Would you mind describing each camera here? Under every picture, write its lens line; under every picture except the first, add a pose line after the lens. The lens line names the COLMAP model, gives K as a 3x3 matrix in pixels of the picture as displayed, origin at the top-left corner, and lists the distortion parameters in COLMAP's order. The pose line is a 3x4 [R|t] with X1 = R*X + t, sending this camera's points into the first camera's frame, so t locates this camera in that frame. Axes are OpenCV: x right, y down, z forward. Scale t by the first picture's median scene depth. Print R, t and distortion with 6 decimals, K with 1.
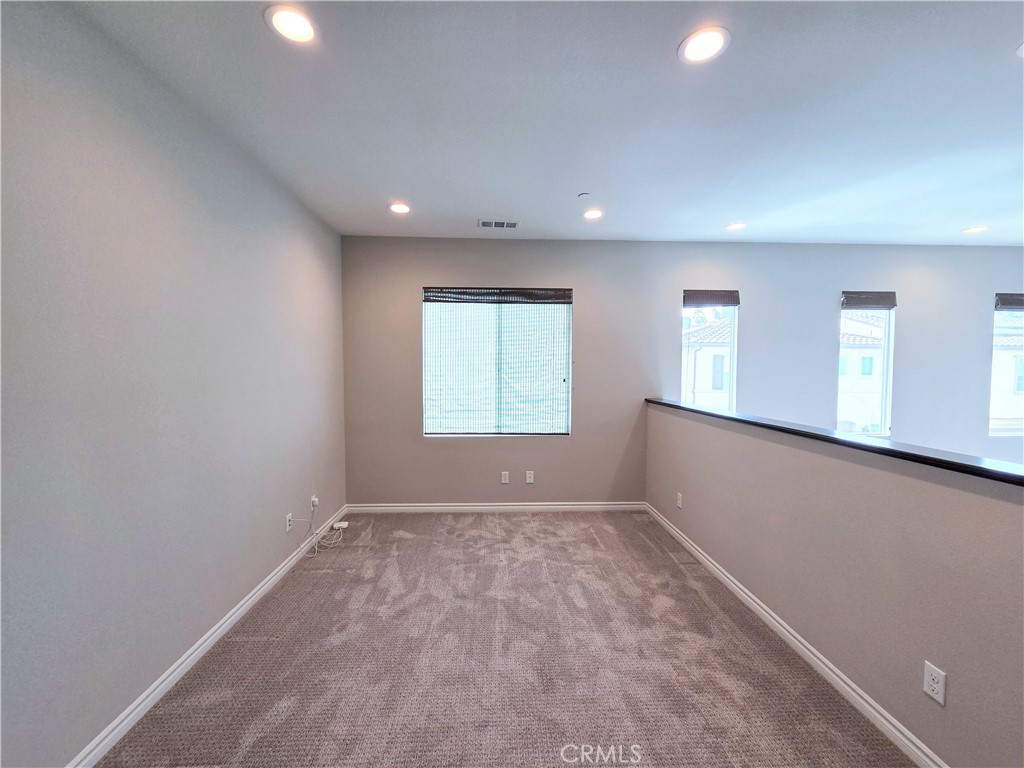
lens RADIAL K [[422.6, 0, 510.3], [0, 422.6, 387.7], [0, 0, 1]] dist [0.000741, 0.003397]
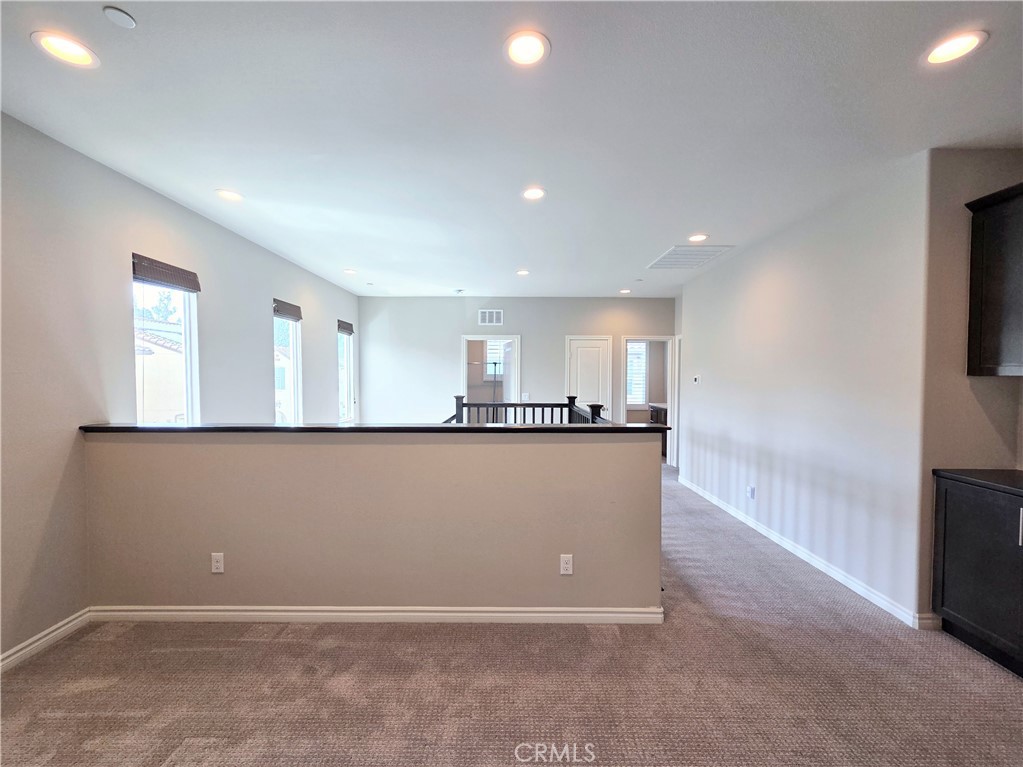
lens RADIAL K [[422.2, 0, 509.8], [0, 422.2, 387.2], [0, 0, 1]] dist [0.000741, 0.003397]
pose [[0.050735, -0.031972, 0.998200, -0.269006], [0.048022, 0.998409, 0.029538, -0.019558], [-0.997557, 0.046437, 0.052190, 0.488147]]
